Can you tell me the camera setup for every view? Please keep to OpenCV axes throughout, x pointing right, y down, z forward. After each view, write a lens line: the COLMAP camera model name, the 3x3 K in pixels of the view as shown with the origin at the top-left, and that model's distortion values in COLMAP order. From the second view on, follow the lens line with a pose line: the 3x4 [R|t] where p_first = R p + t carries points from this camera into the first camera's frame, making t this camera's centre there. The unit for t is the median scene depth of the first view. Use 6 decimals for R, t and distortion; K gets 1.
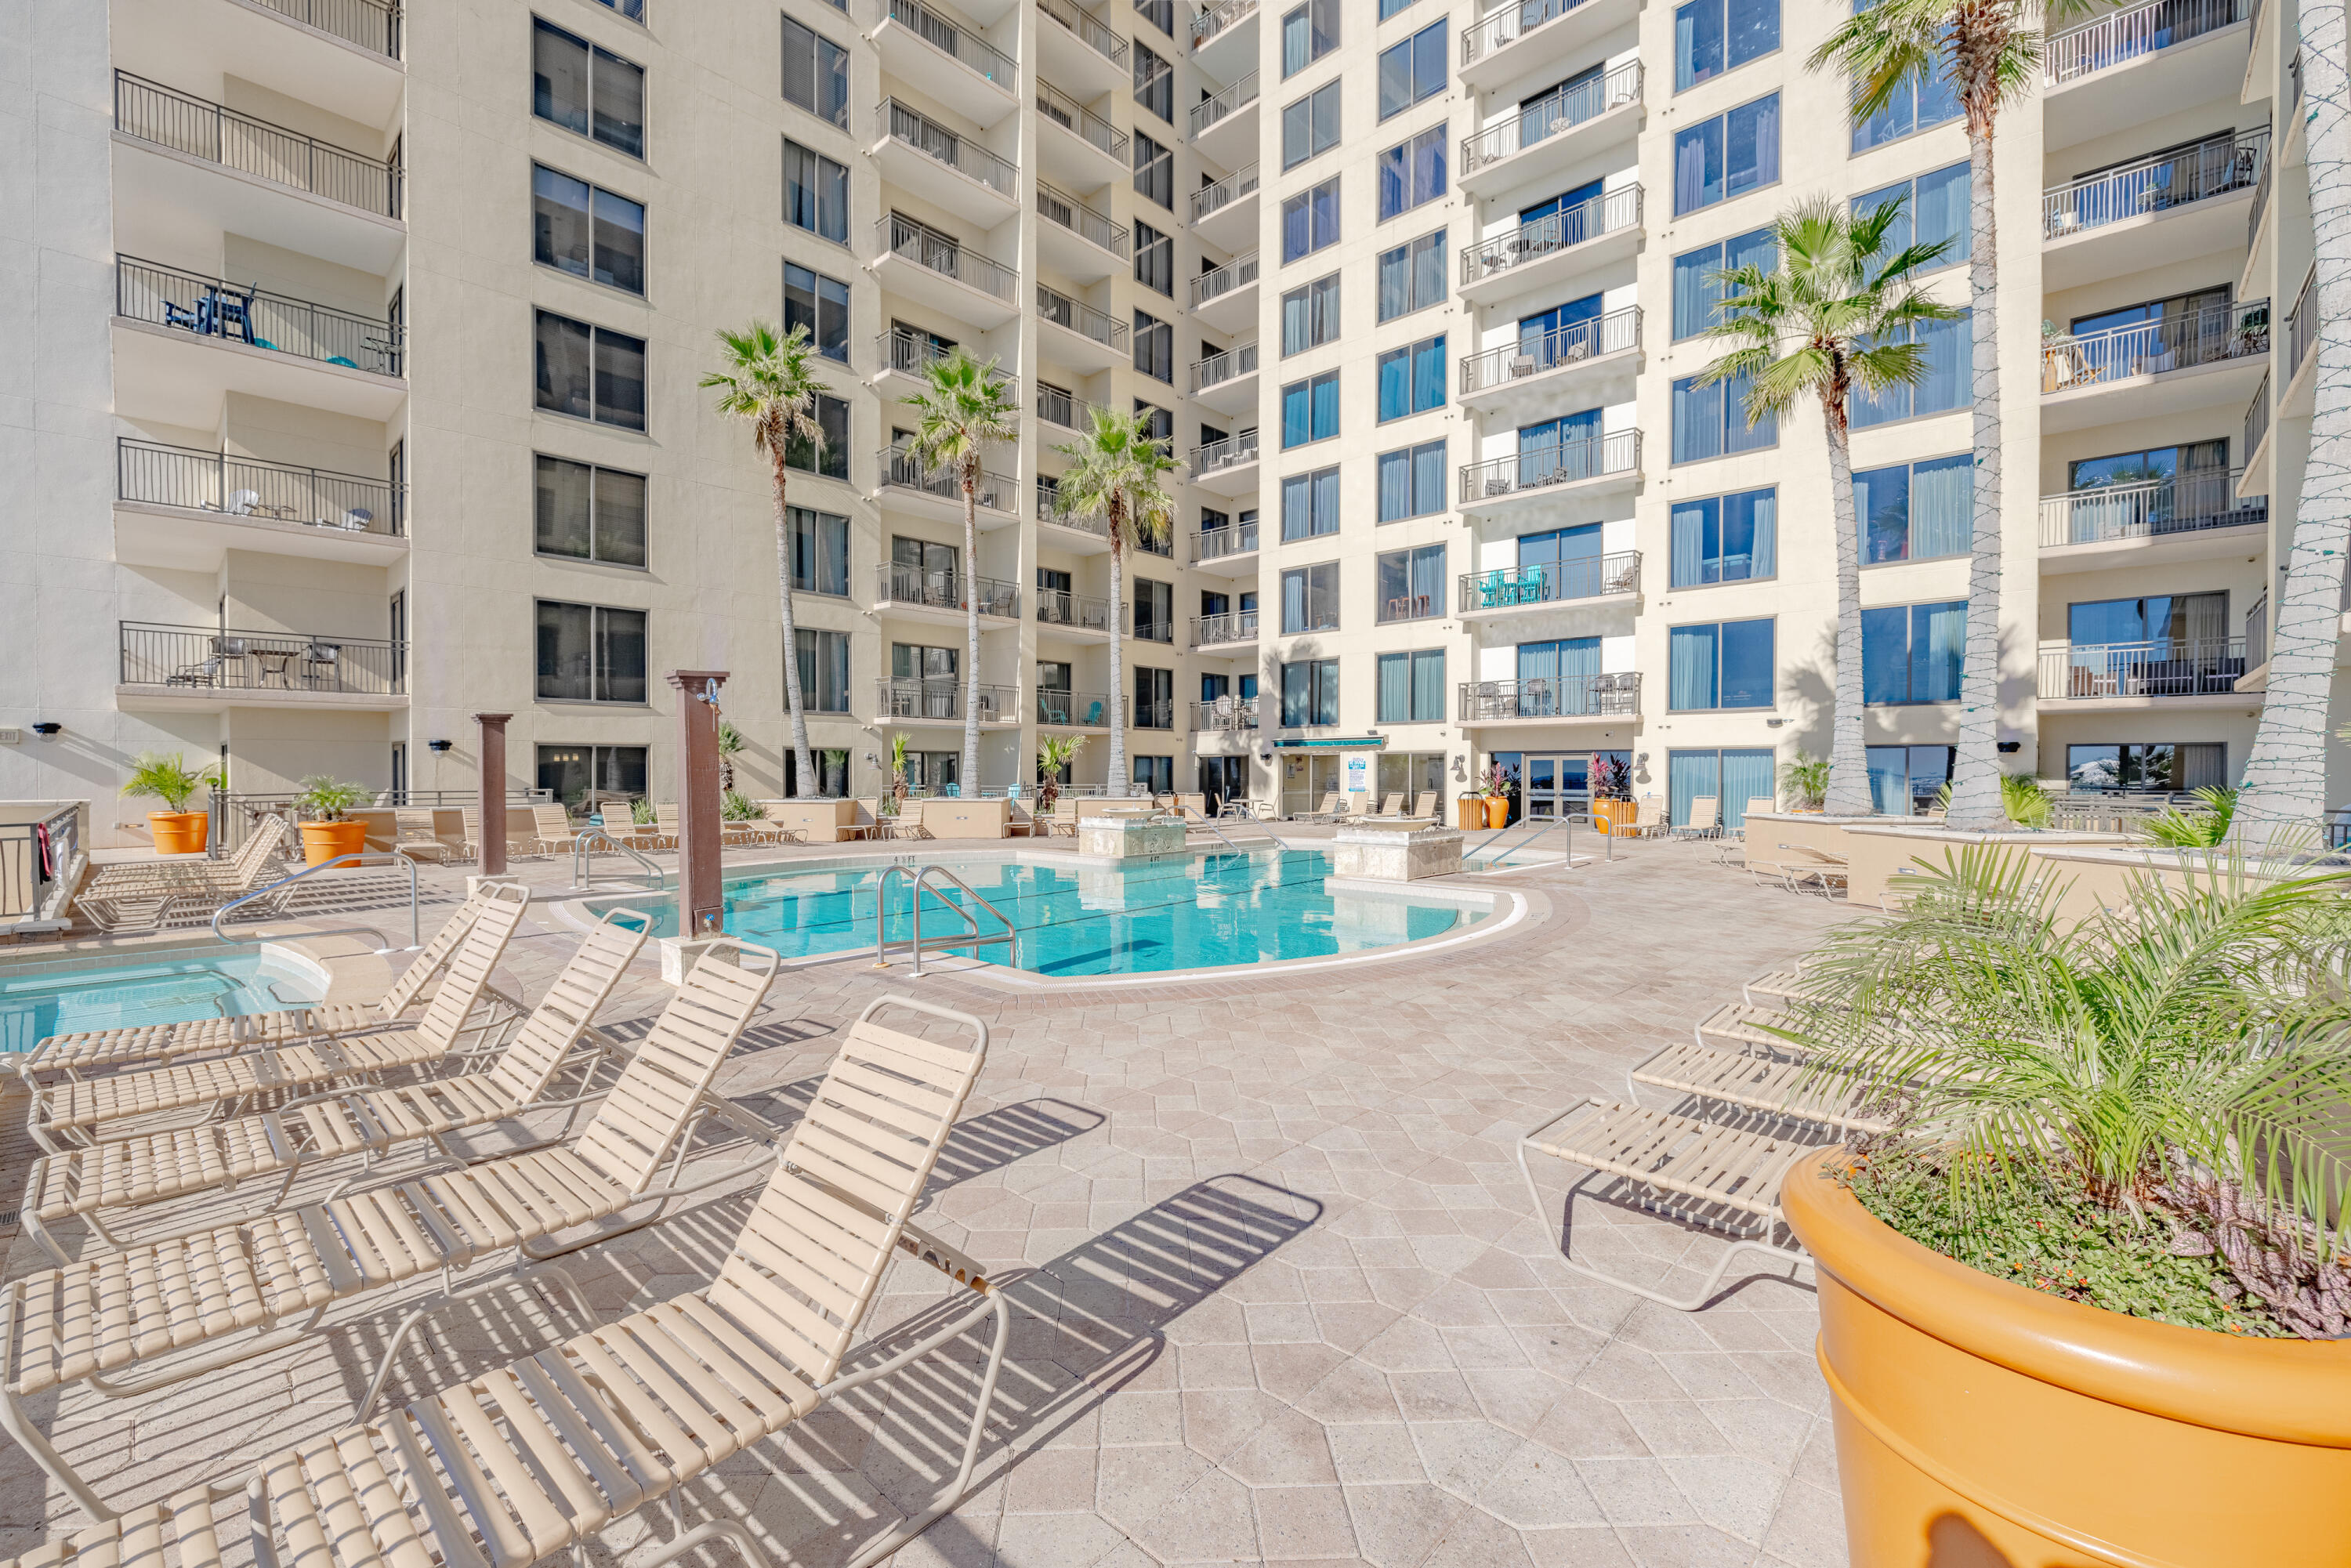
lens RADIAL K [[992.4, 0, 1169.9], [0, 992.4, 781.8], [0, 0, 1]] dist [-0.000069, 0.000205]
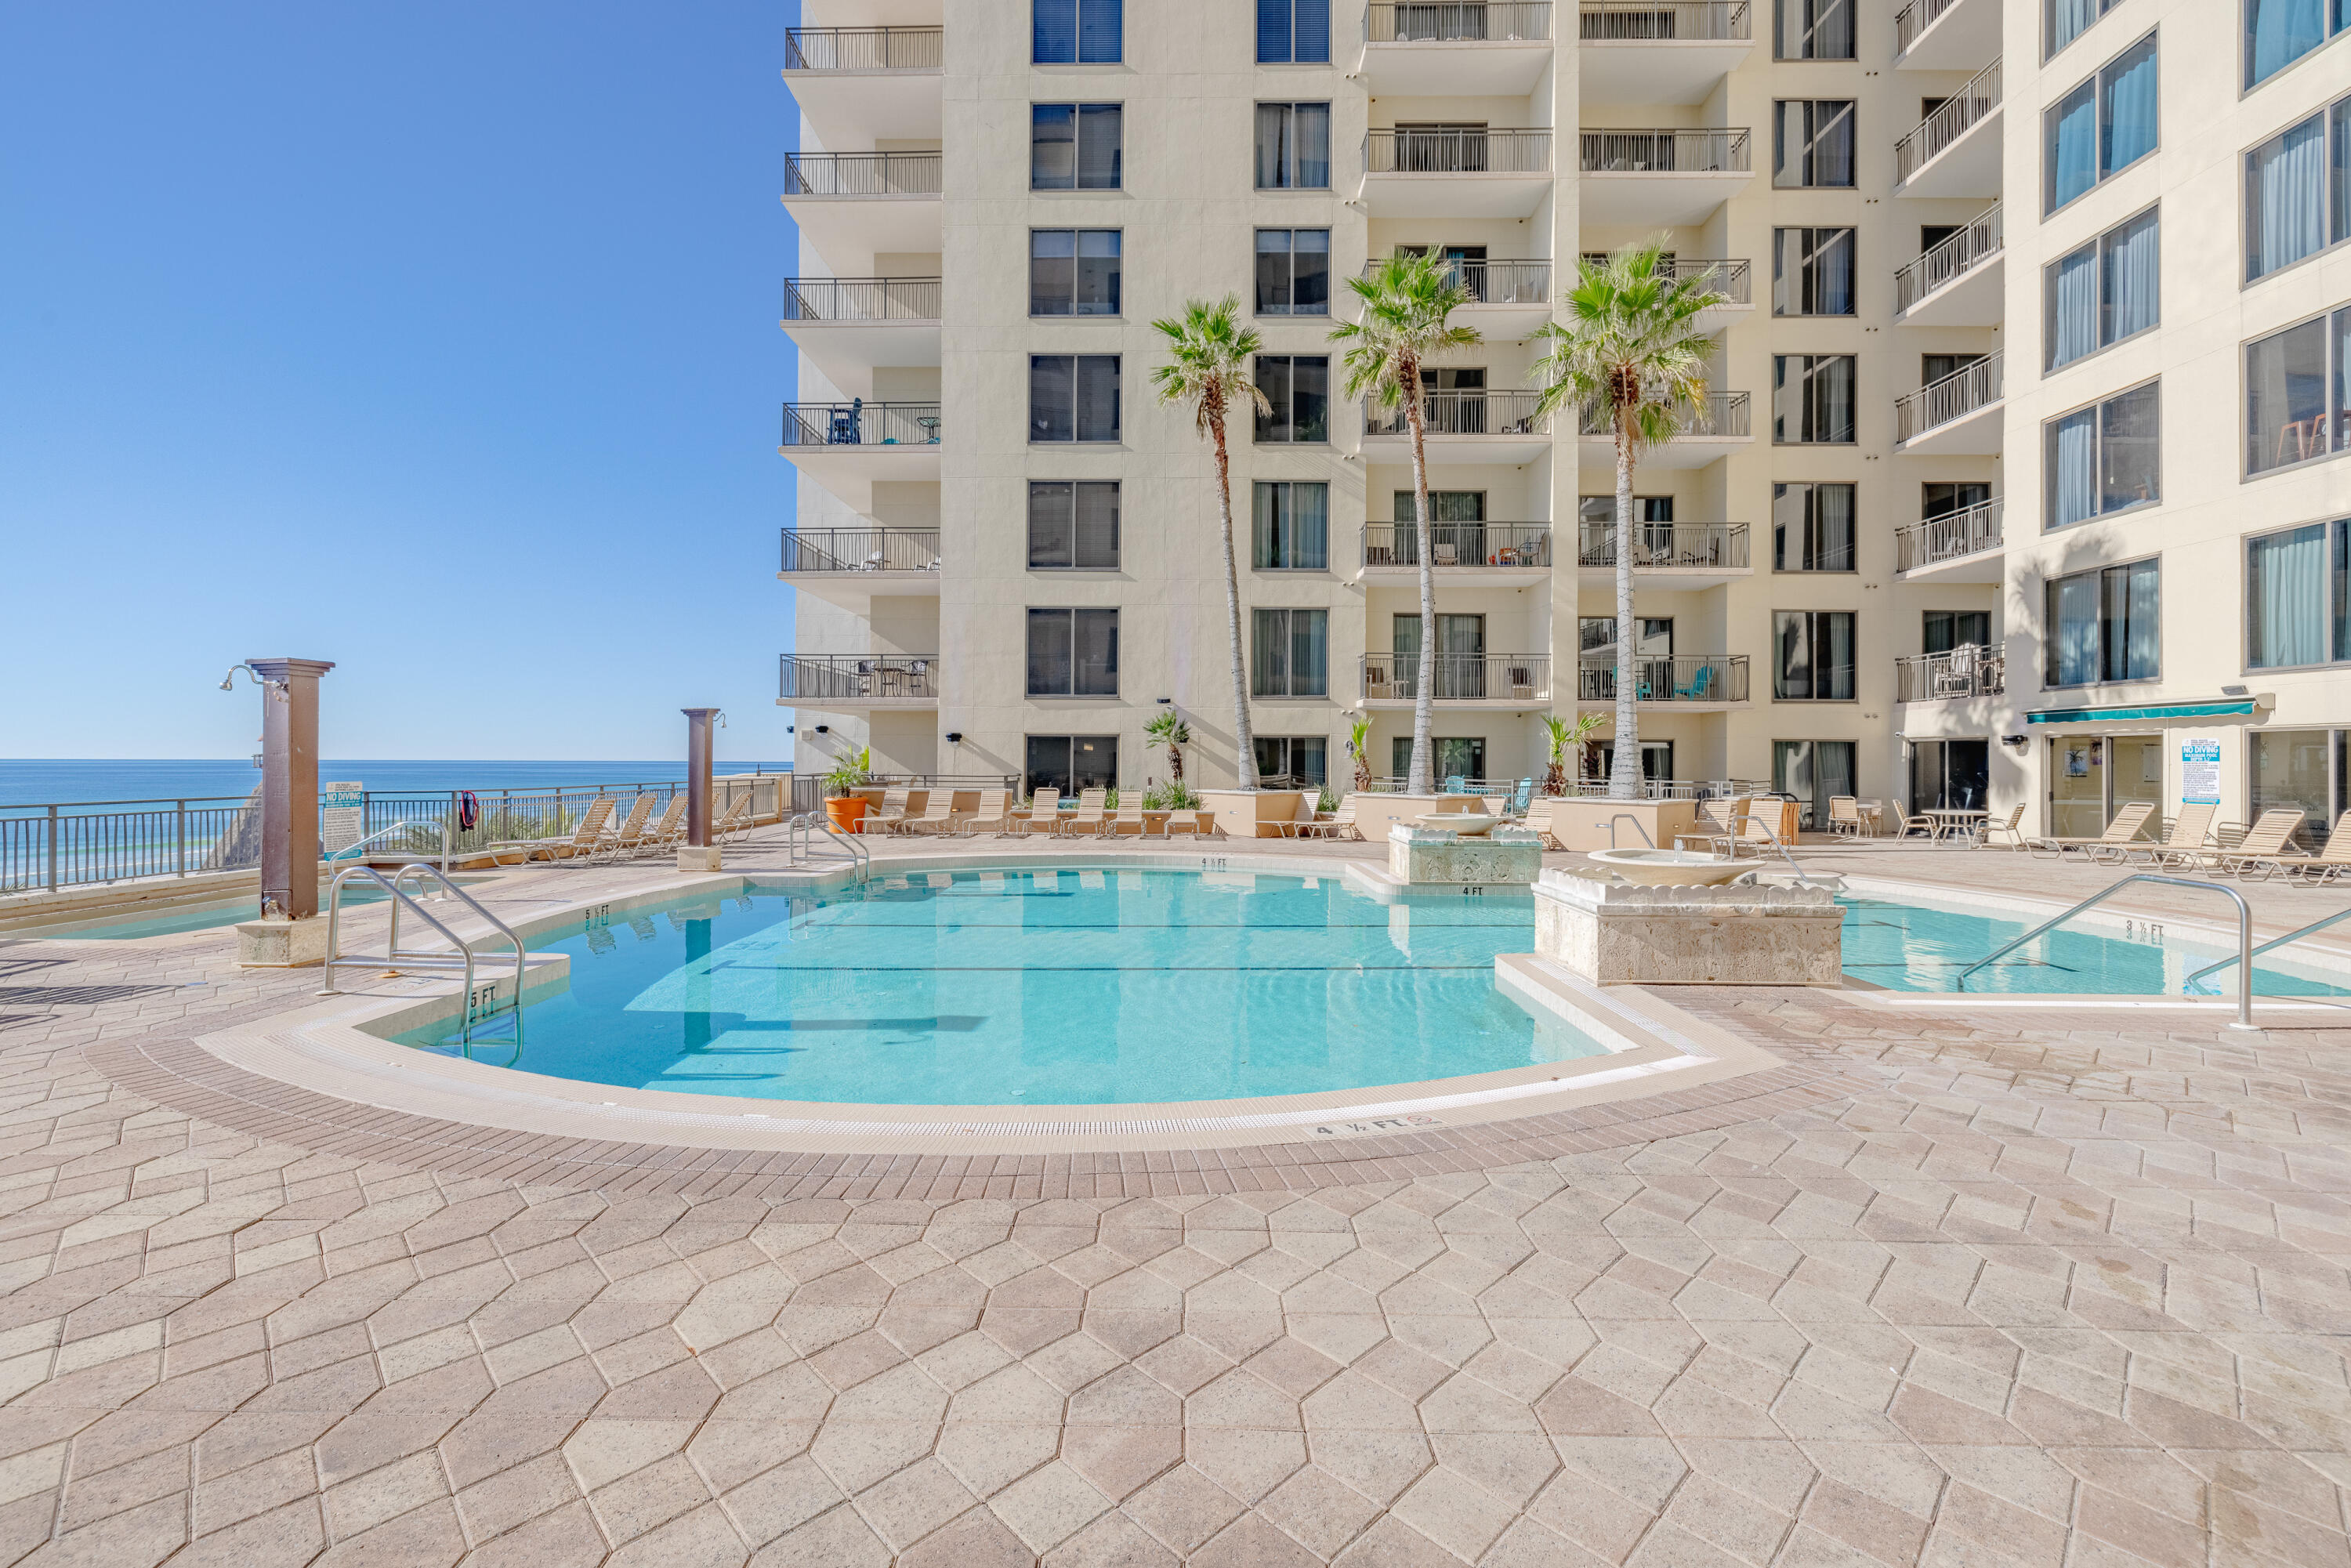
lens RADIAL K [[992.4, 0, 1174.0], [0, 992.4, 752.9], [0, 0, 1]] dist [-0.000069, 0.000205]
pose [[0.668786, -0.001252, -0.743454, 0.217060], [-0.012673, 0.999834, -0.013084, -0.003418], [0.743347, 0.018172, 0.668659, 0.243351]]
